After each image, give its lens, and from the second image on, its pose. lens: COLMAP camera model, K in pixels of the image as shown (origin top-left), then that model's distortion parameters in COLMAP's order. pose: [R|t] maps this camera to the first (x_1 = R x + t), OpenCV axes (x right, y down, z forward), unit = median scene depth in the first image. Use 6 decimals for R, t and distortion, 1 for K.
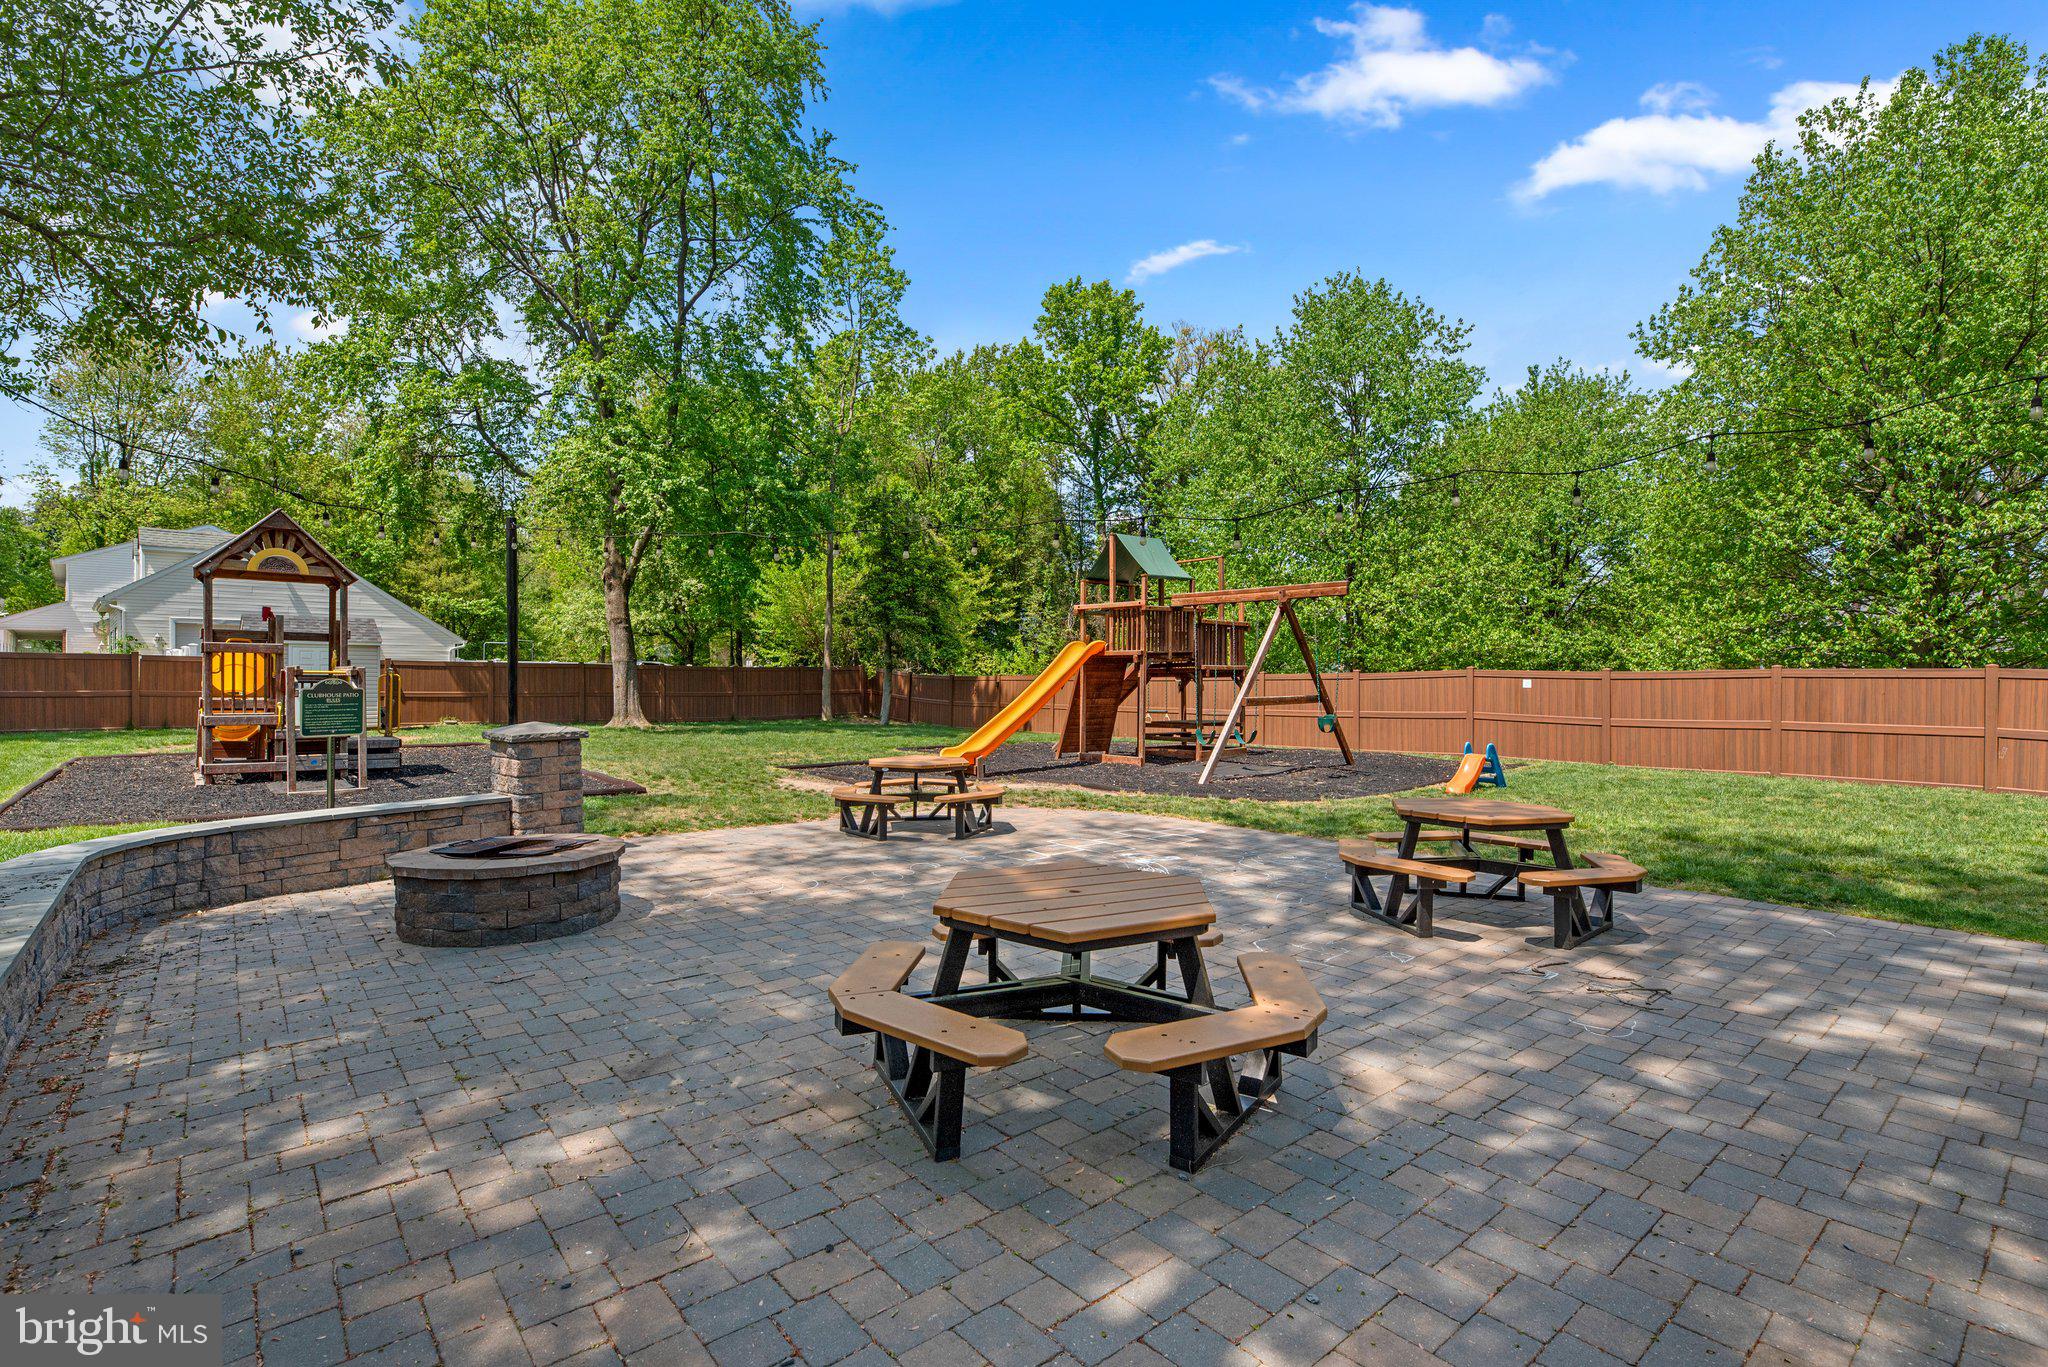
lens RADIAL K [[951.2, 0, 1024.0], [0, 951.2, 683.5], [0, 0, 1]] dist [0.010358, -0.000162]
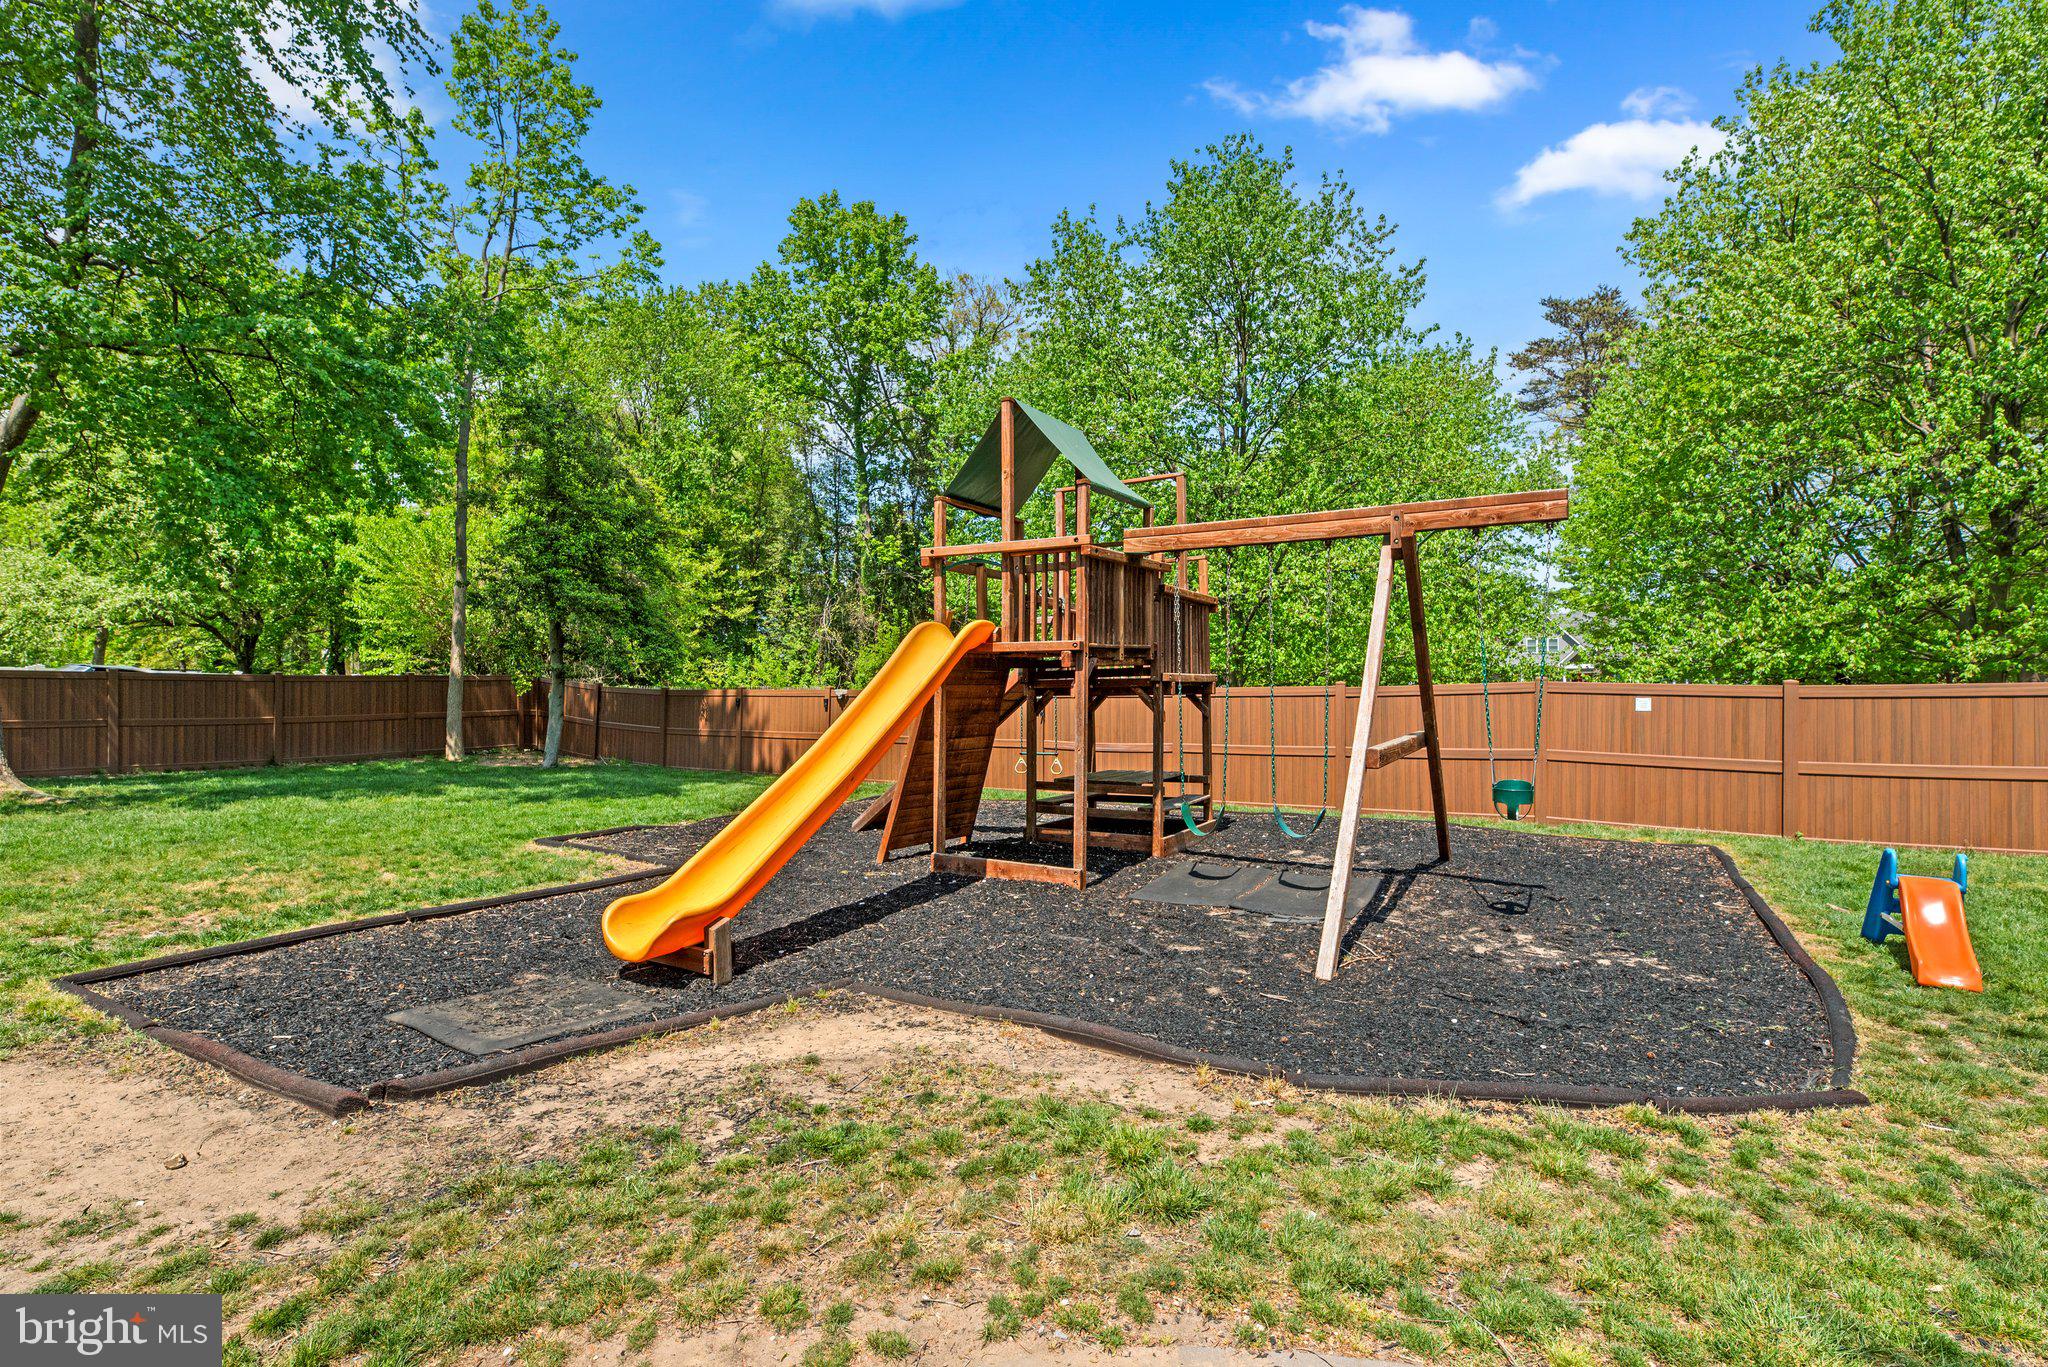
lens RADIAL K [[951.2, 0, 1024.0], [0, 951.2, 683.5], [0, 0, 1]] dist [0.010358, -0.000162]
pose [[0.961945, 0.000469, 0.273242, -0.010559], [0.002381, 0.999946, -0.010099, -0.002985], [-0.273232, 0.010365, 0.961892, 0.187986]]
